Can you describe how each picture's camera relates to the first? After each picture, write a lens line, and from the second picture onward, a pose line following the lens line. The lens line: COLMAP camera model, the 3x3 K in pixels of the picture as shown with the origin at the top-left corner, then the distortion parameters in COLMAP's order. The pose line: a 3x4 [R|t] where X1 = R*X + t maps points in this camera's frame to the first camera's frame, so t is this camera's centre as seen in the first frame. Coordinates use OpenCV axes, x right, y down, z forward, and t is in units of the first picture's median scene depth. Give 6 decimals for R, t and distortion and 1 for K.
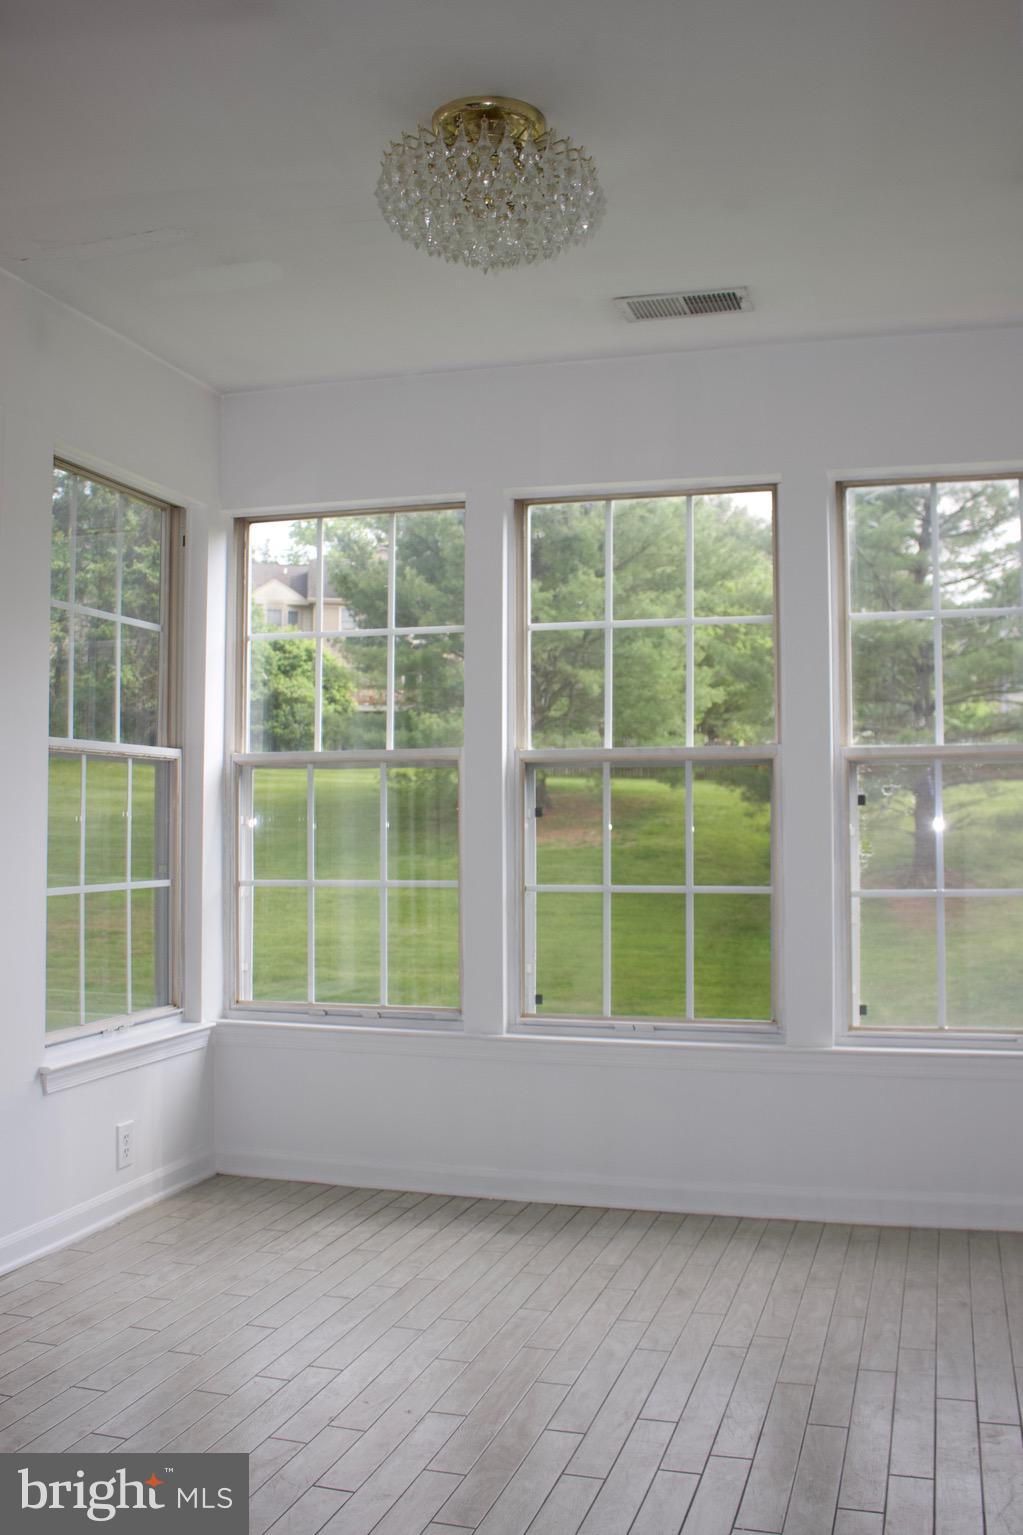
lens RADIAL K [[1462.8, 0, 535.1], [0, 1462.8, 768.5], [0, 0, 1]] dist [-0.149434, 0.130451]
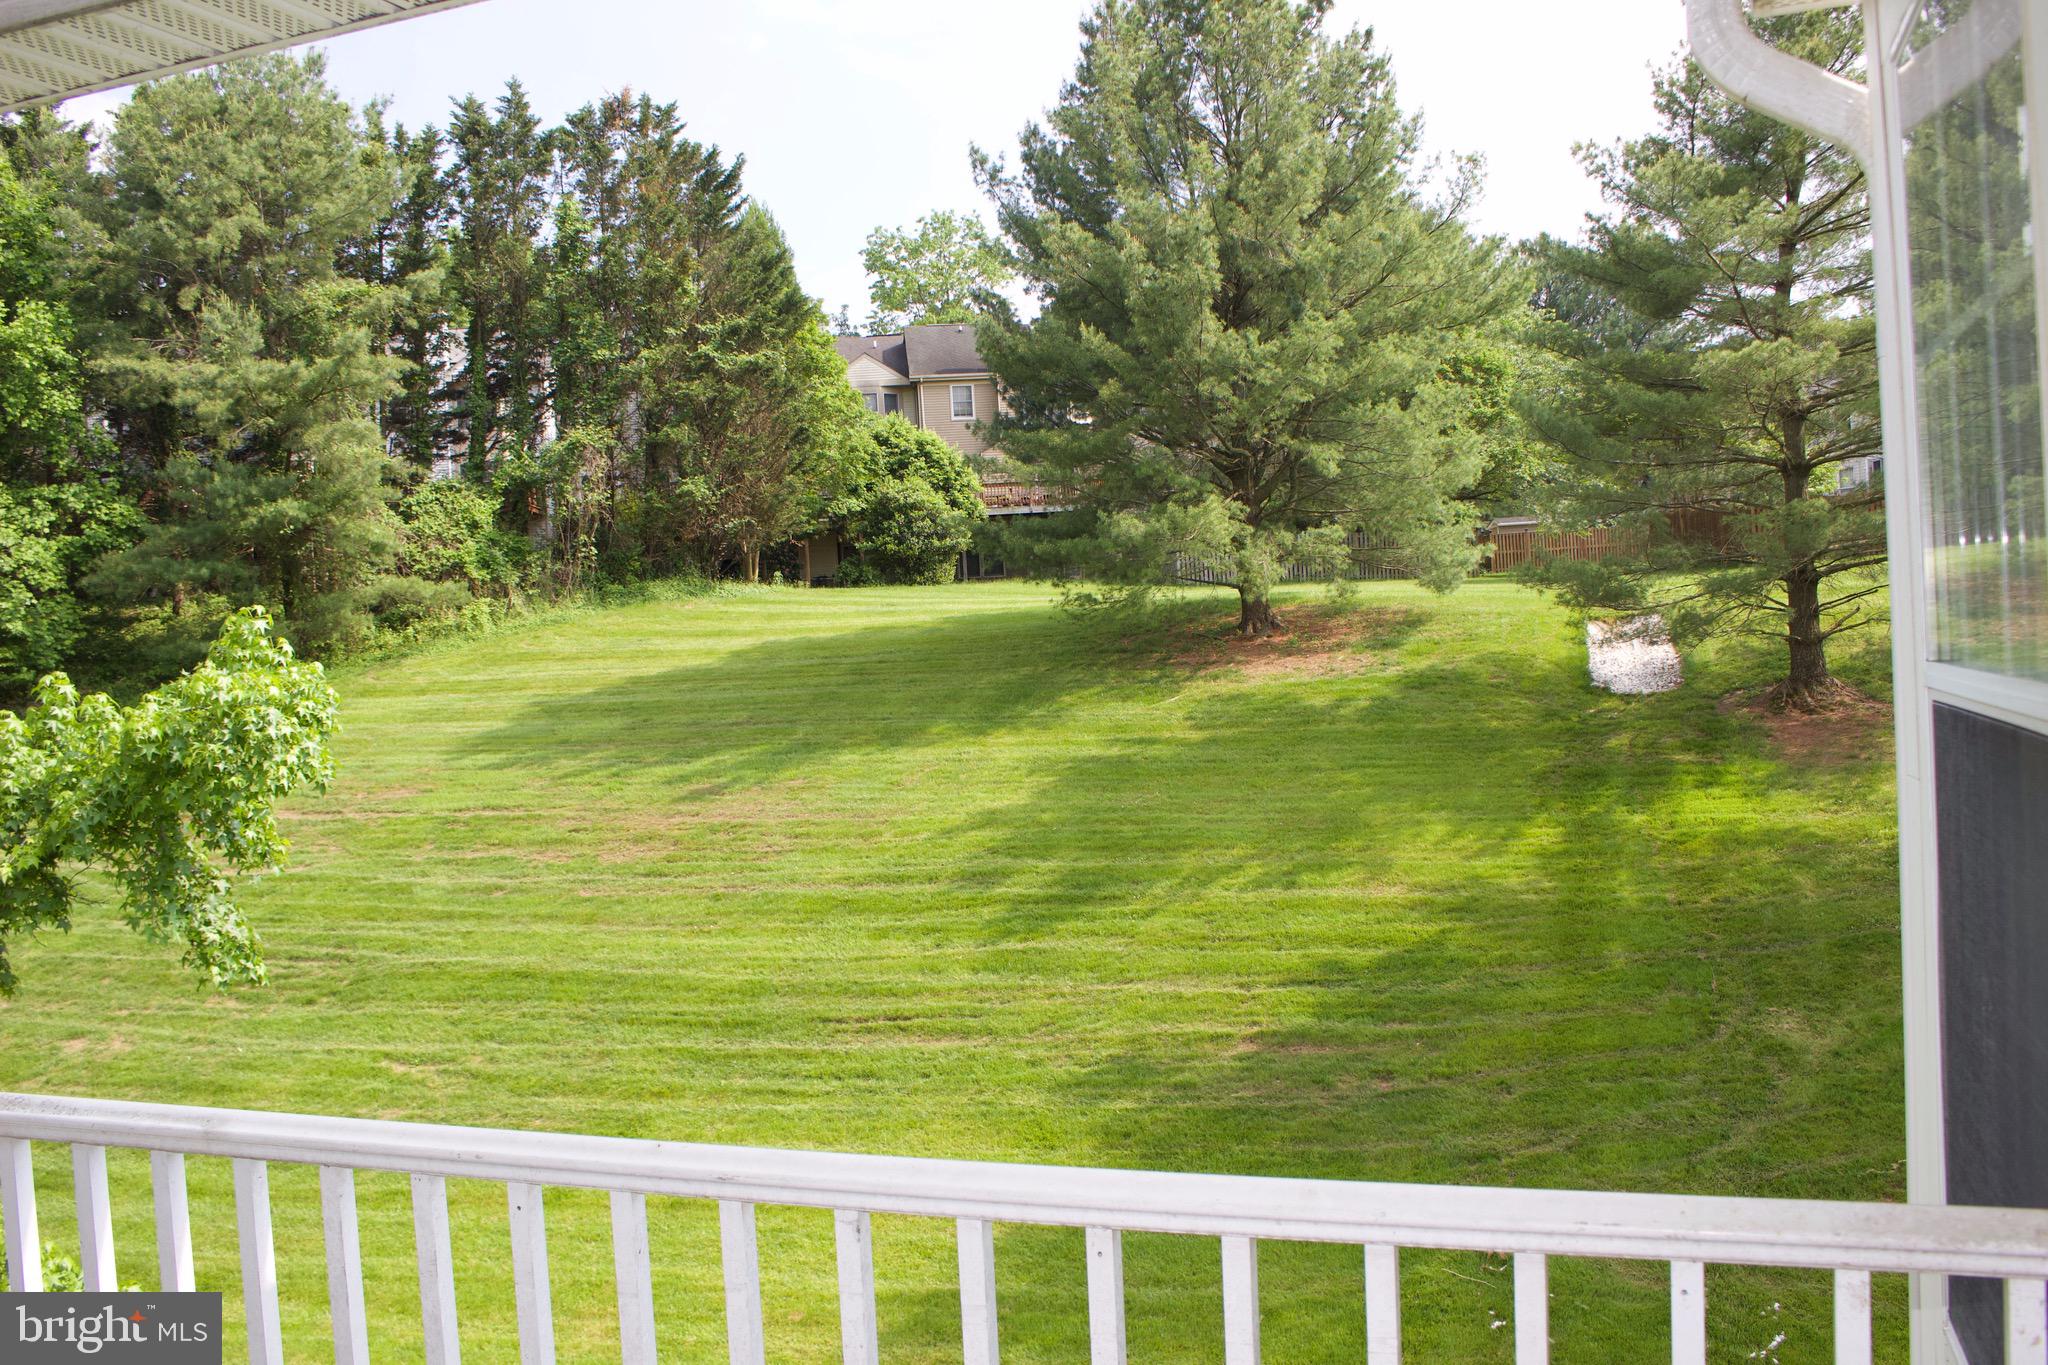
lens RADIAL K [[1798.9, 0, 1026.8], [0, 1798.9, 717.8], [0, 0, 1]] dist [-0.150178, 0.129469]
pose [[0.995537, -0.055278, -0.076493, -0.522606], [0.061107, 0.995228, 0.076078, -0.054075], [0.071922, -0.080412, 0.994164, 0.536519]]
